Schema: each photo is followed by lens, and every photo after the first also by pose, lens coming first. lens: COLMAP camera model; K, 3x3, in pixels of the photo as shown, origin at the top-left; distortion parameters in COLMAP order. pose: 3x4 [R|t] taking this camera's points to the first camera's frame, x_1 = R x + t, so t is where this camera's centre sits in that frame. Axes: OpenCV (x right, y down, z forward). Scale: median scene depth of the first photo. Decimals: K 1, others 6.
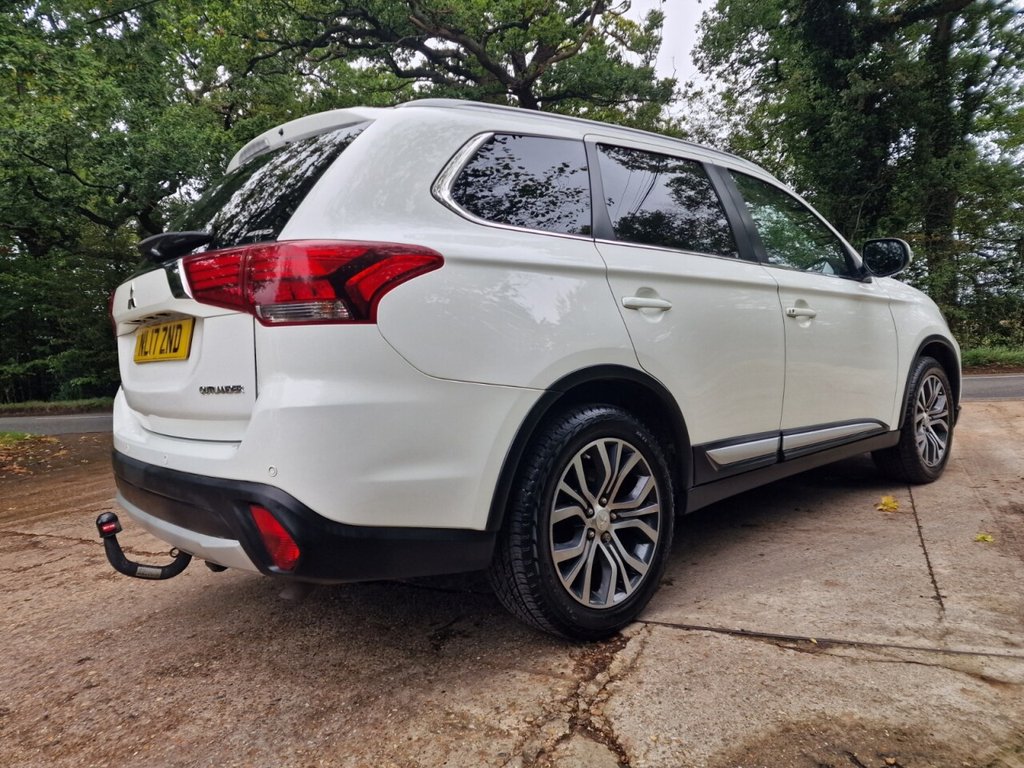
lens RADIAL K [[687.9, 0, 510.8], [0, 687.9, 375.7], [0, 0, 1]] dist [0.074943, -0.063647]
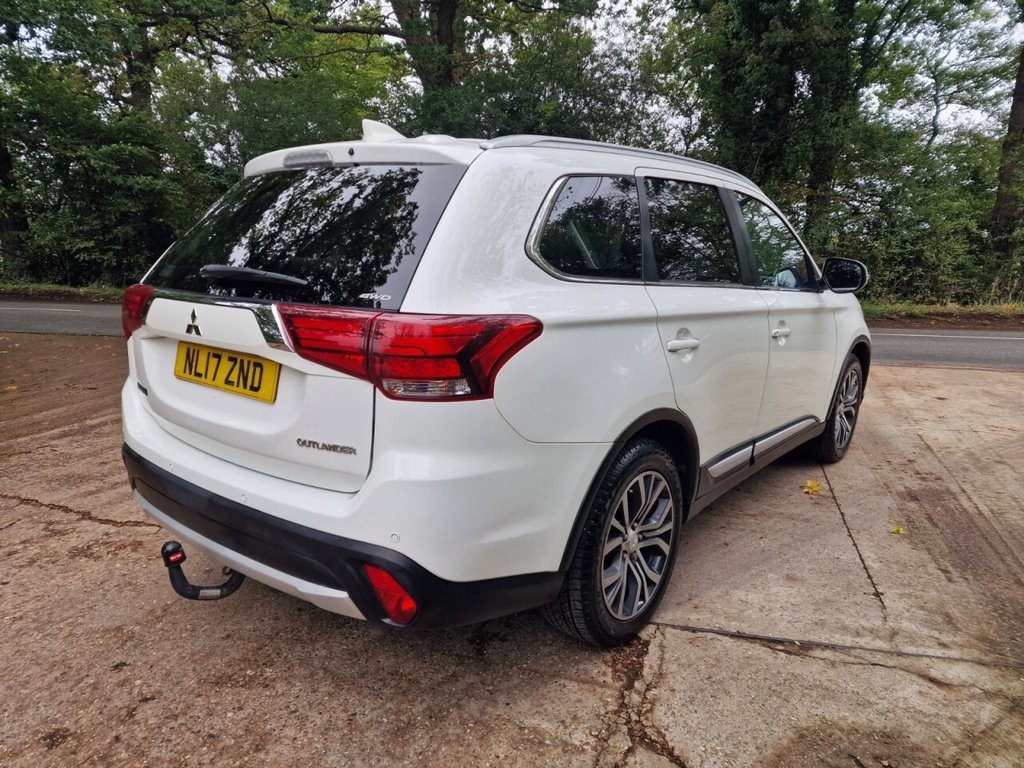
lens RADIAL K [[687.9, 0, 512.0], [0, 687.9, 386.5], [0, 0, 1]] dist [0.074943, -0.063647]
pose [[0.981547, 0.041969, 0.186560, -0.289814], [-0.071006, 0.985857, 0.151804, -0.203054], [-0.177550, -0.162250, 0.970645, -0.012712]]
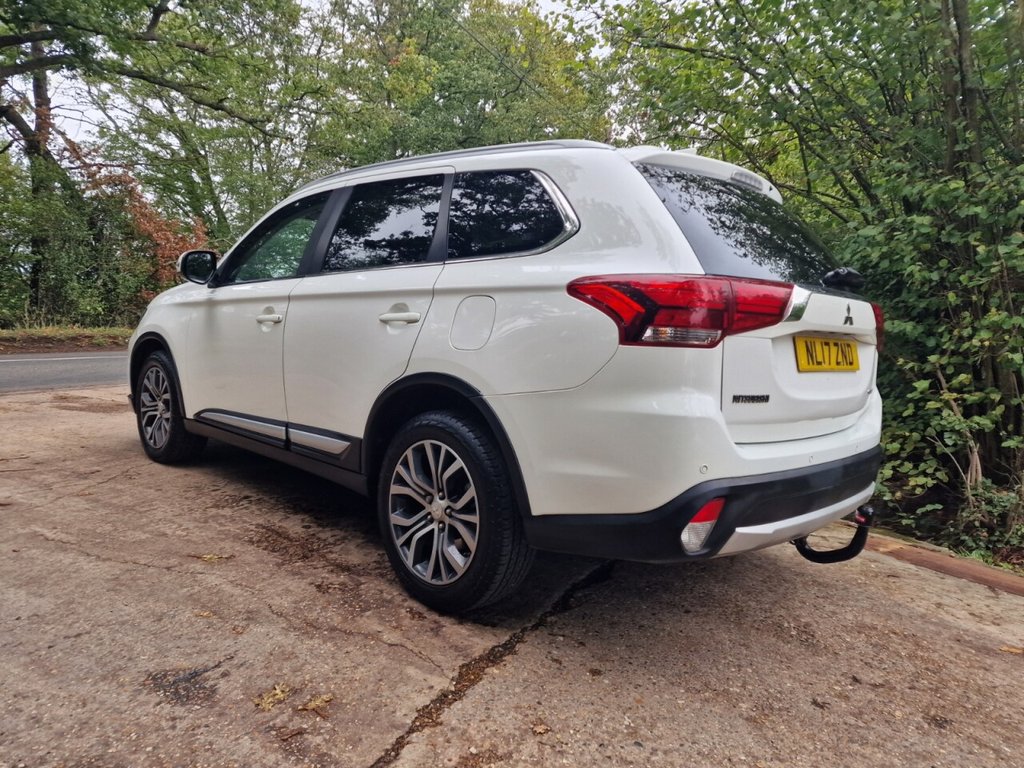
lens RADIAL K [[687.9, 0, 510.9], [0, 687.9, 372.2], [0, 0, 1]] dist [0.074943, -0.063647]
pose [[-0.077195, -0.014275, 0.996914, -1.630932], [-0.015457, 0.999794, 0.013120, -0.026941], [-0.996896, -0.014396, -0.077400, 1.634912]]
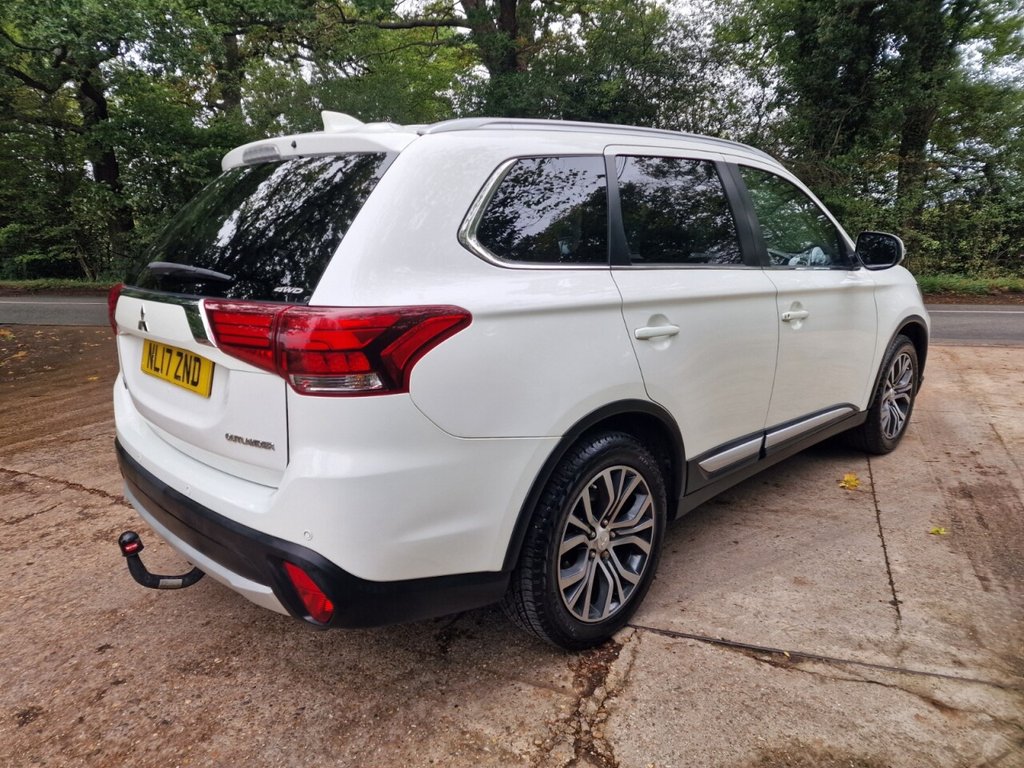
lens RADIAL K [[687.9, 0, 504.7], [0, 687.9, 372.1], [0, 0, 1]] dist [0.074943, -0.063647]
pose [[0.997873, 0.032952, 0.056253, -0.089882], [-0.041601, 0.986196, 0.160269, -0.218601], [-0.050195, -0.162268, 0.985469, 0.000194]]
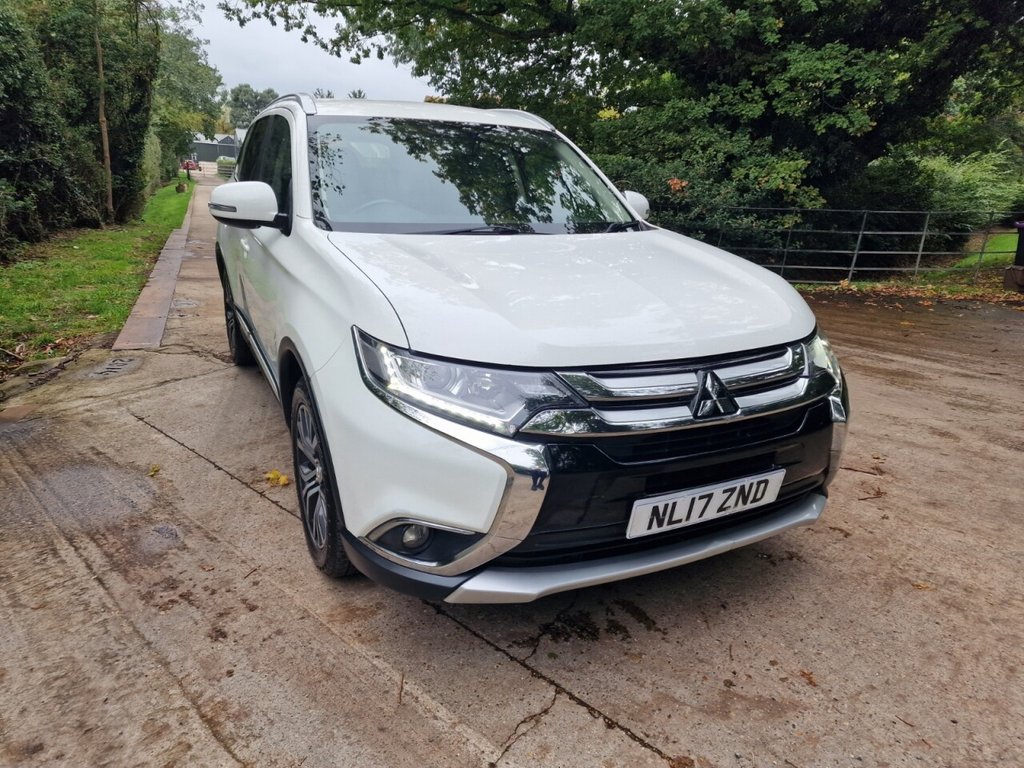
lens RADIAL K [[687.9, 0, 507.1], [0, 687.9, 391.6], [0, 0, 1]] dist [0.074943, -0.063647]
pose [[-0.266276, 0.351492, -0.897525, 2.074005], [-0.066261, 0.922264, 0.380839, -0.488544], [0.961617, 0.160879, -0.222287, 2.469390]]
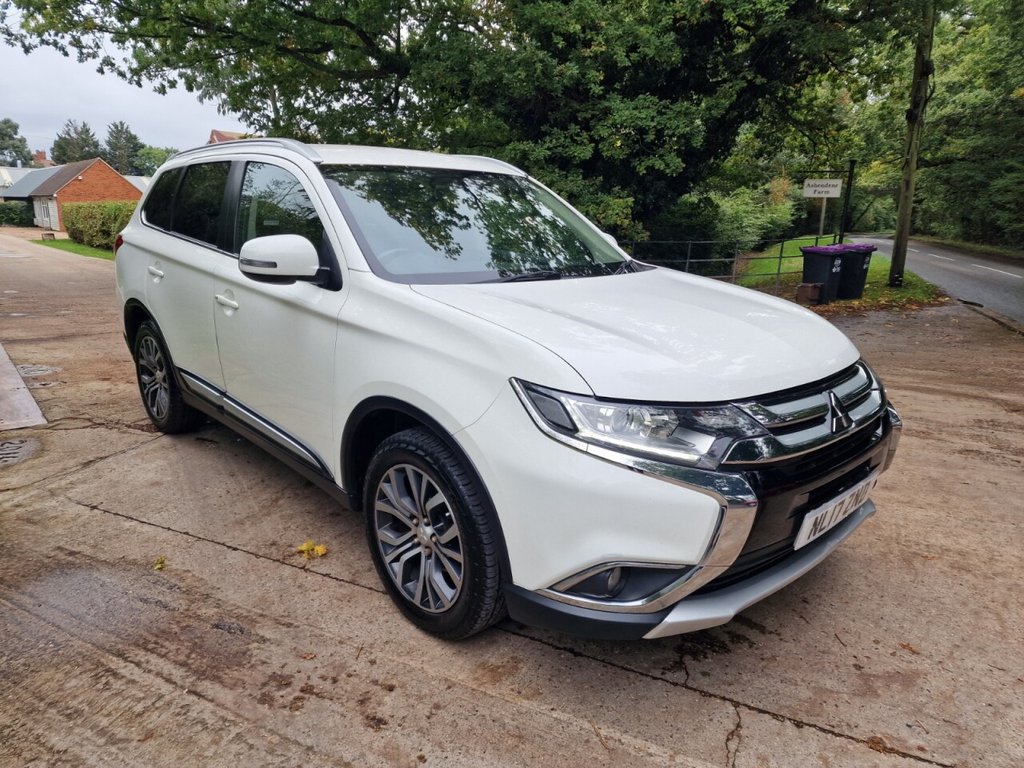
lens RADIAL K [[687.9, 0, 510.9], [0, 687.9, 398.8], [0, 0, 1]] dist [0.074943, -0.063647]
pose [[0.022859, 0.329418, -0.943907, 2.146997], [-0.072580, 0.942209, 0.327068, -0.477753], [0.997101, 0.061032, 0.045447, 1.993089]]
